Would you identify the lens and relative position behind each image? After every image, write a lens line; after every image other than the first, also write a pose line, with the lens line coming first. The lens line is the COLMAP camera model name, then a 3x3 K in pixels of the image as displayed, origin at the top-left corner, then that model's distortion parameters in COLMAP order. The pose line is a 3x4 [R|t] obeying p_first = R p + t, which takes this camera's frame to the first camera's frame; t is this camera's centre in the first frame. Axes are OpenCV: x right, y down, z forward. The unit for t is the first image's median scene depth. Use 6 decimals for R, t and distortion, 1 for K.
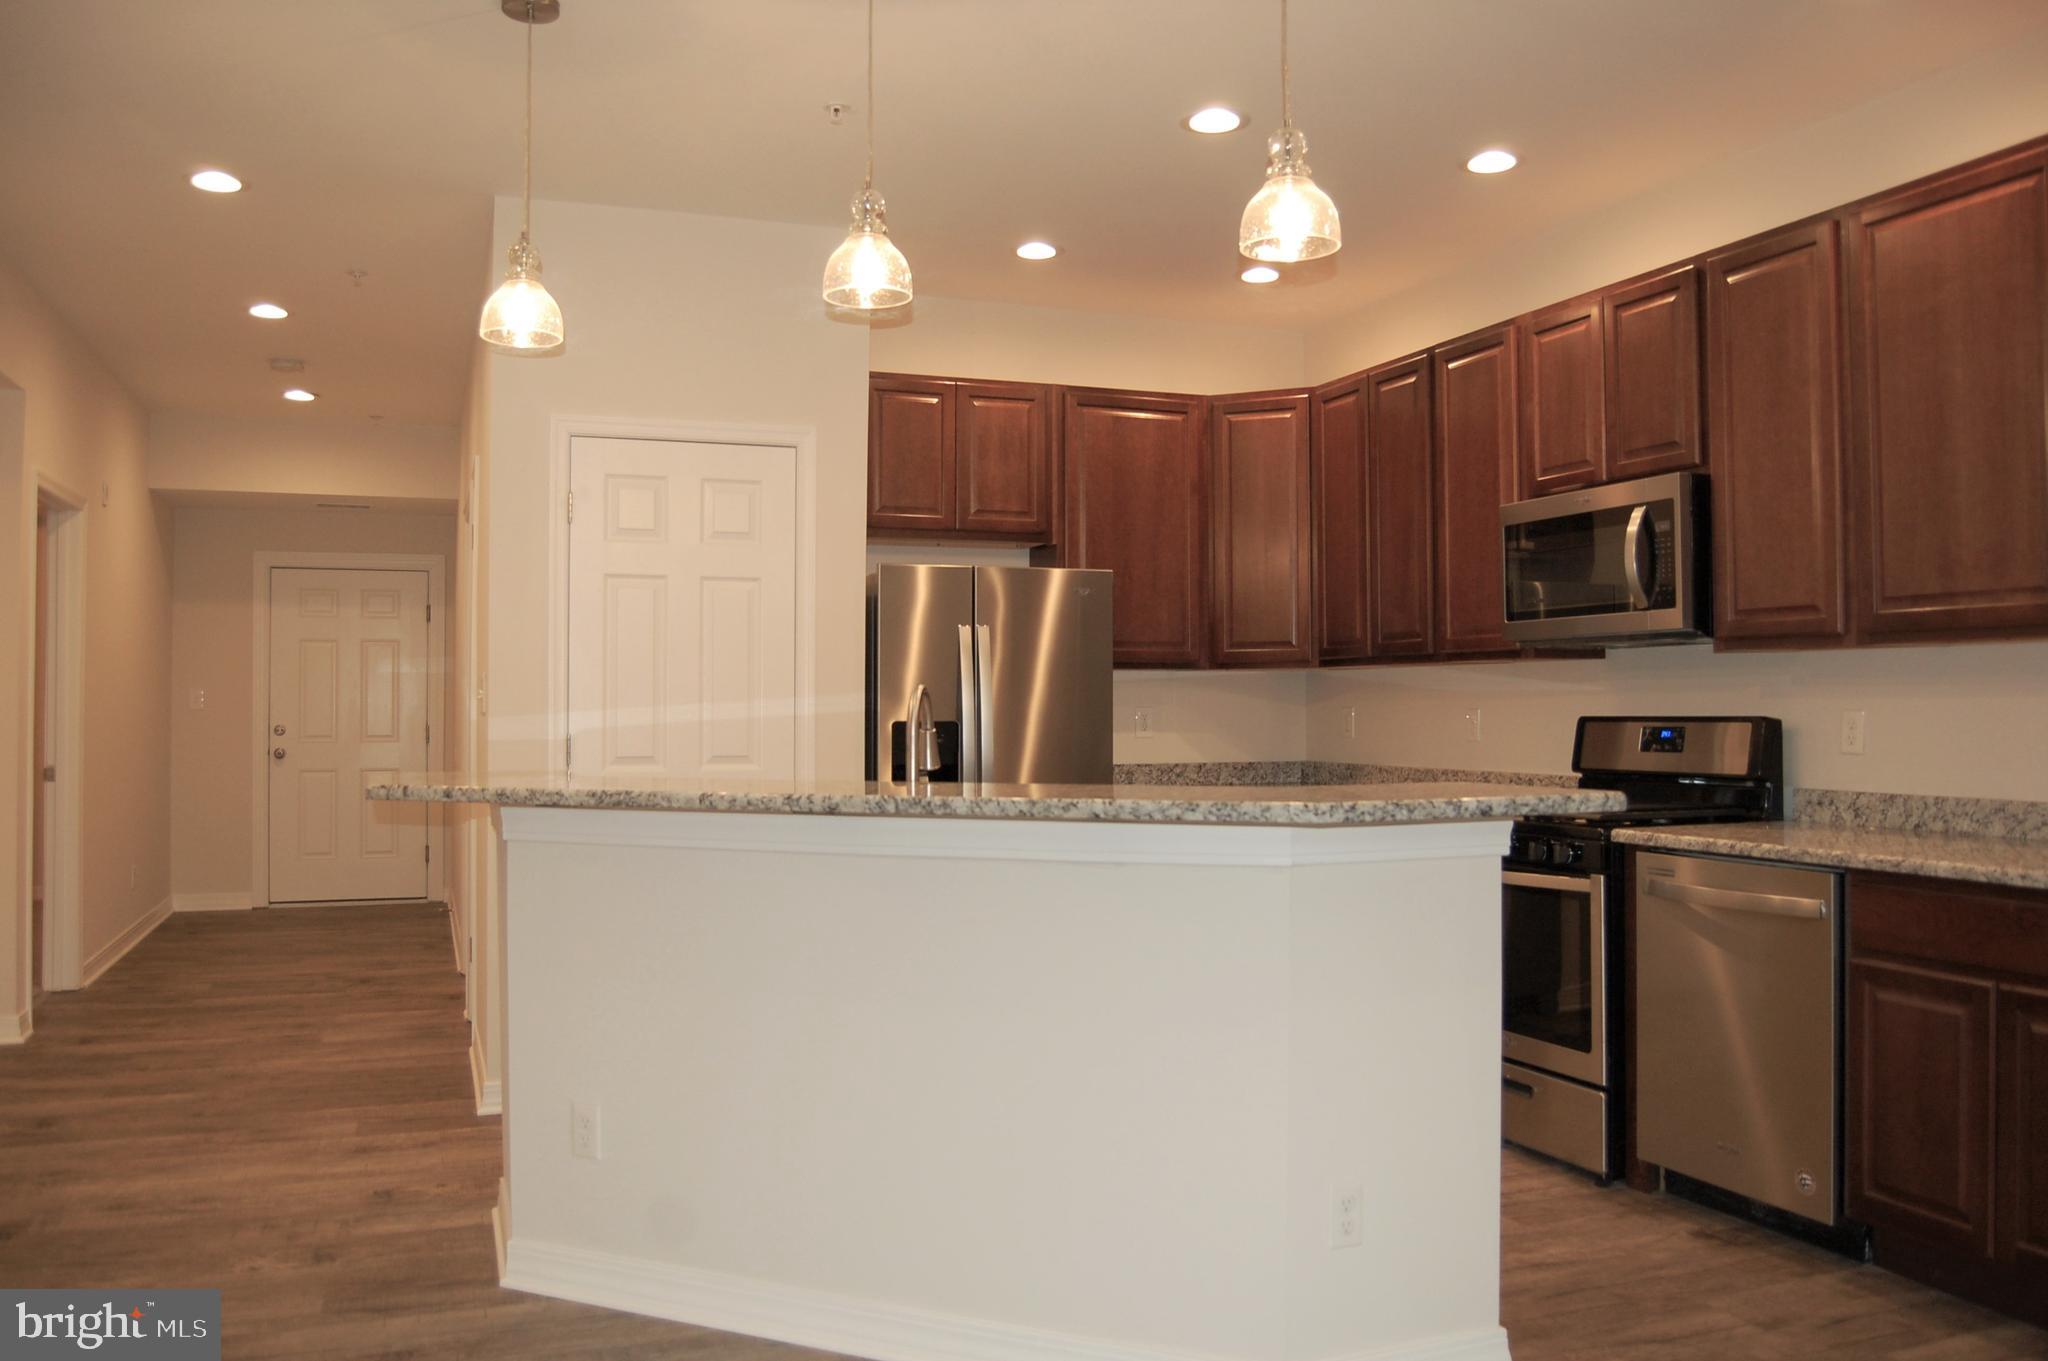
lens RADIAL K [[1691.3, 0, 1024.0], [0, 1691.3, 680.5], [0, 0, 1]] dist [-0.005531, 0.000341]
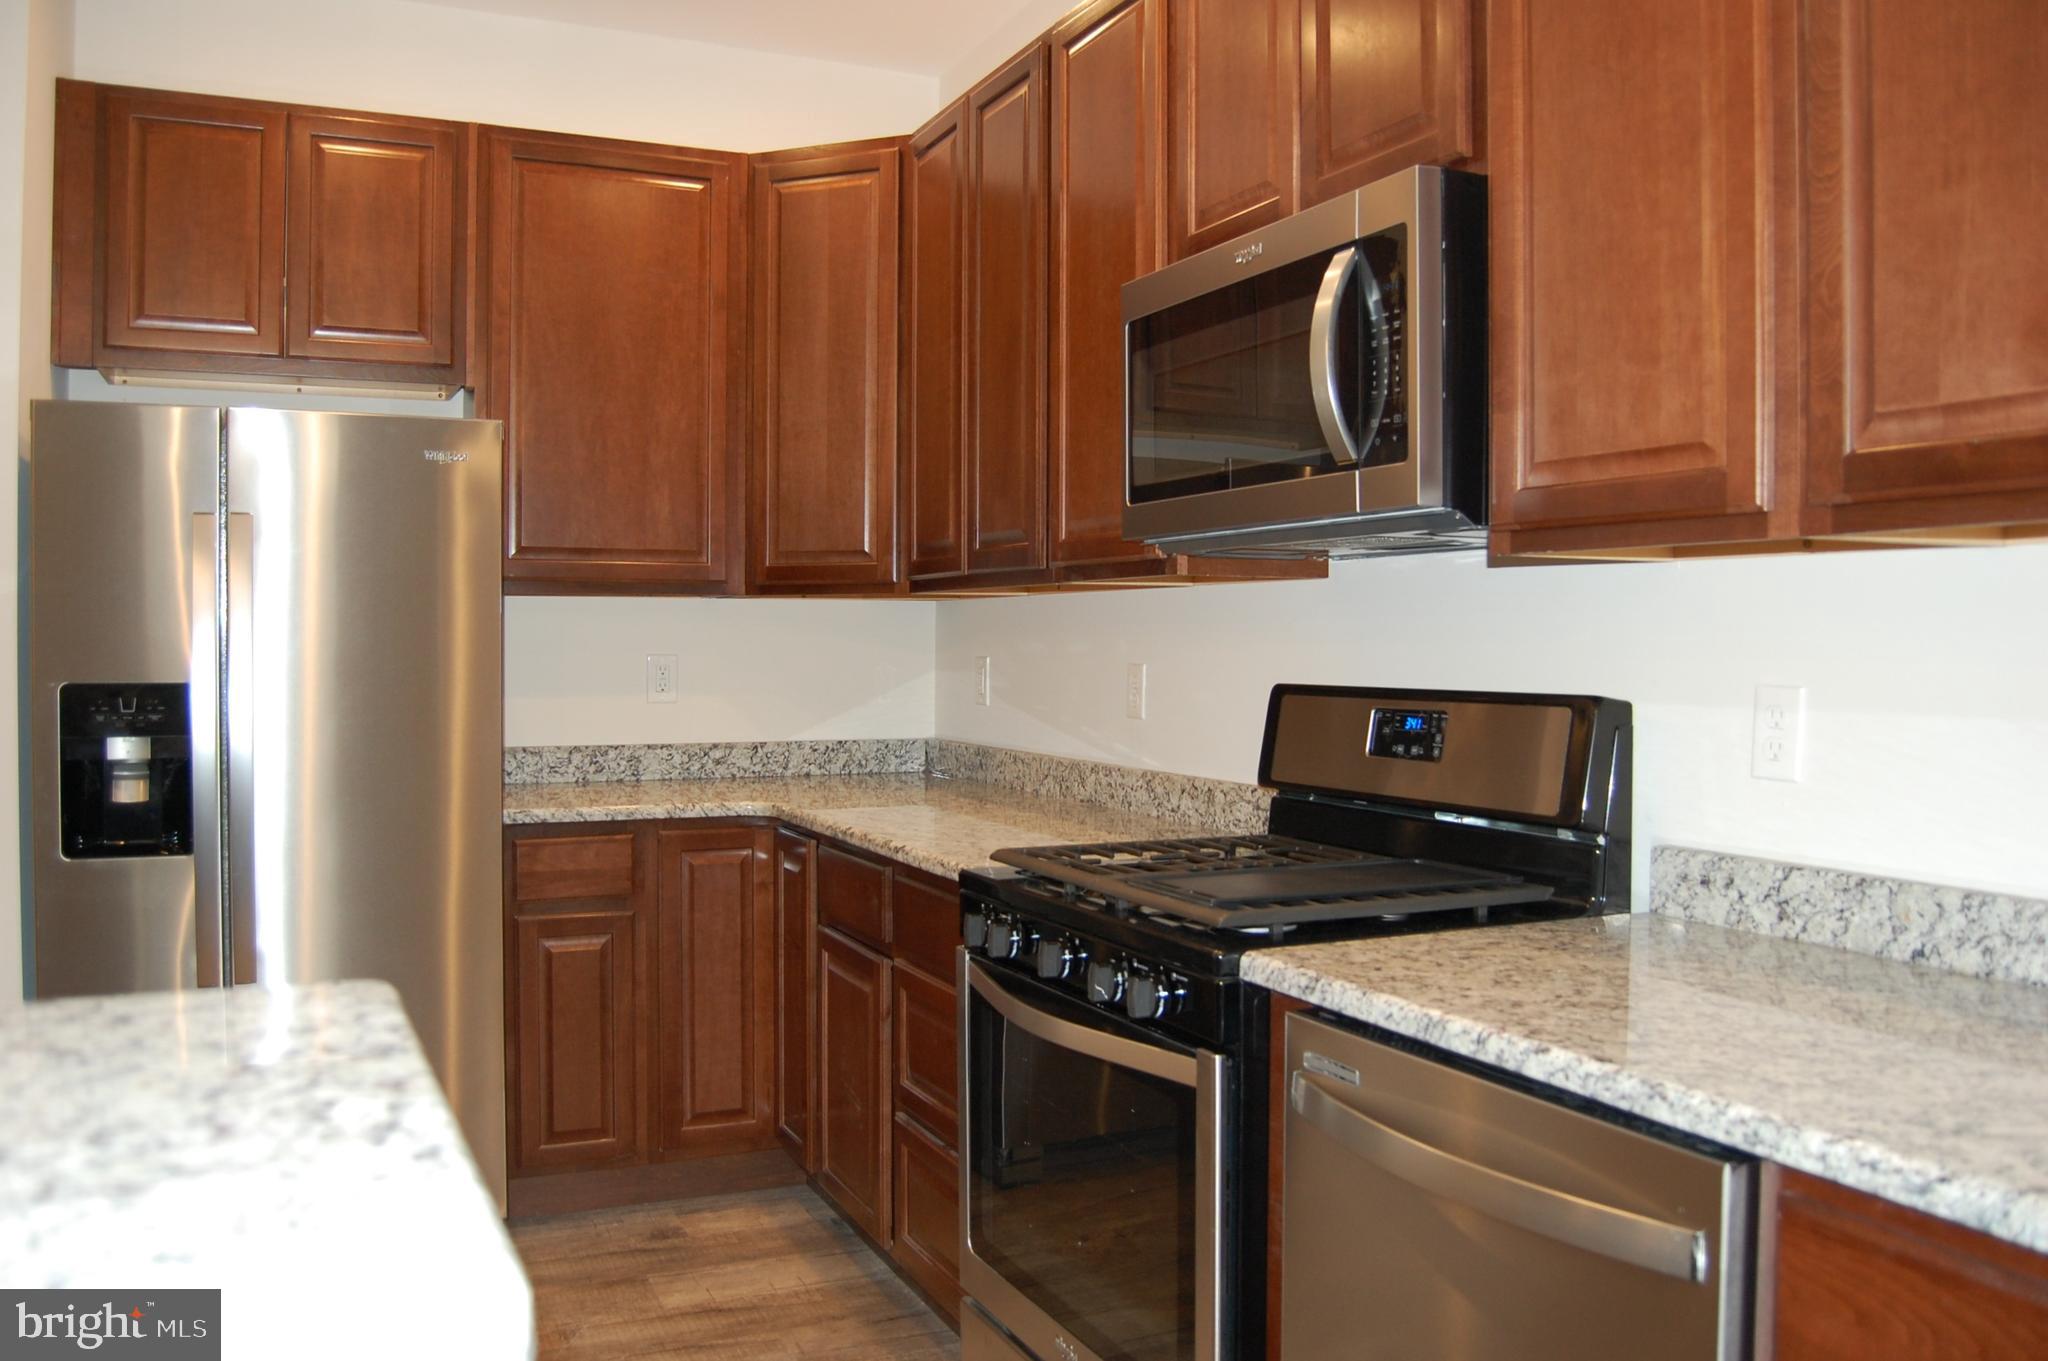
lens RADIAL K [[1571.3, 0, 1024.0], [0, 1571.3, 680.5], [0, 0, 1]] dist [-0.035112, 0.000749]
pose [[0.999740, 0.005645, 0.022071, 0.269433], [-0.006584, 0.999065, 0.042724, -0.000747], [-0.021809, -0.042858, 0.998843, 0.568237]]
